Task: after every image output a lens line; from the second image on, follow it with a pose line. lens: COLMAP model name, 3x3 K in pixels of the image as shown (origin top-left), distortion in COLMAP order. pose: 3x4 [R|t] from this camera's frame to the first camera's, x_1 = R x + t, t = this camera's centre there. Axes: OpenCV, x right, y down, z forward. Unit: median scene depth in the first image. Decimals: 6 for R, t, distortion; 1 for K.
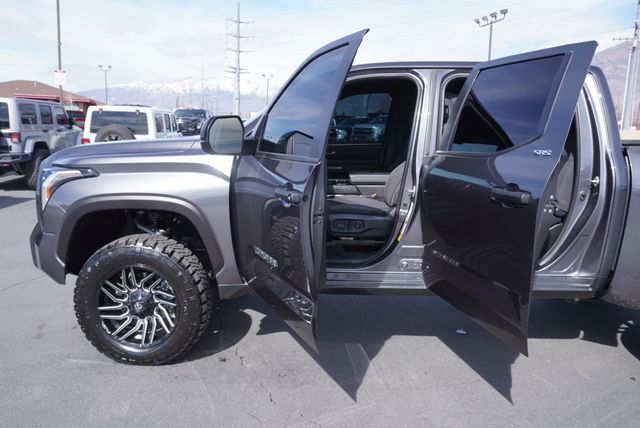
lens RADIAL K [[505.1, 0, 320.0], [0, 505.1, 214.0], [0, 0, 1]] dist [-0.021180, -0.001625]
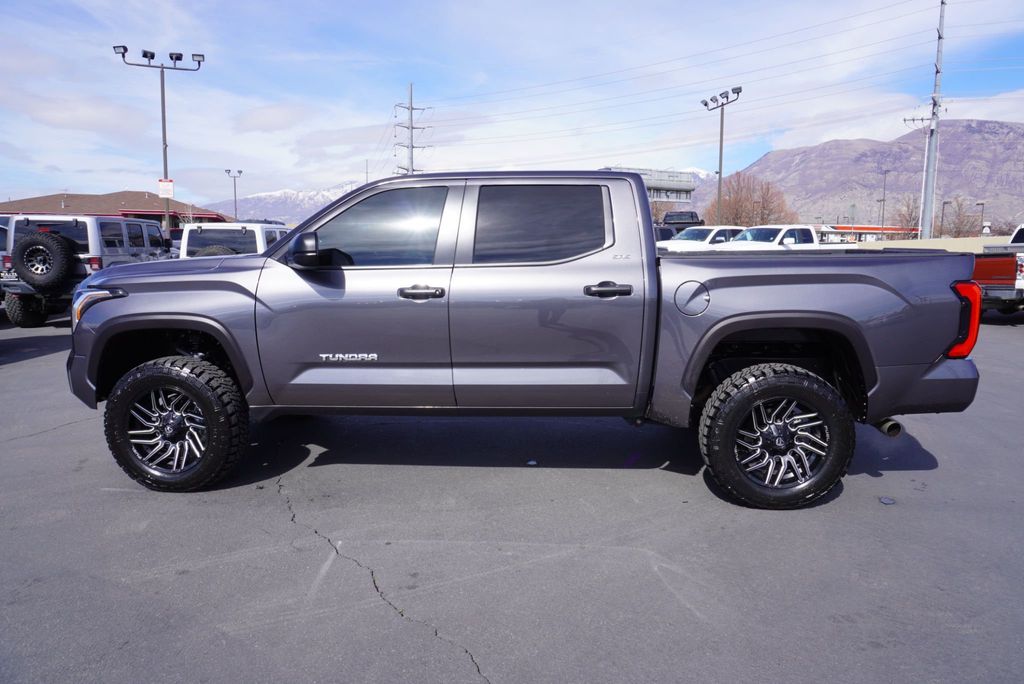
lens RADIAL K [[685.4, 0, 512.0], [0, 685.4, 342.0], [0, 0, 1]] dist [-0.068046, 0.052795]
pose [[0.999565, -0.015864, -0.024852, 0.328725], [0.015143, 0.999466, -0.028939, 0.061220], [0.025298, 0.028550, 0.999272, -0.281320]]
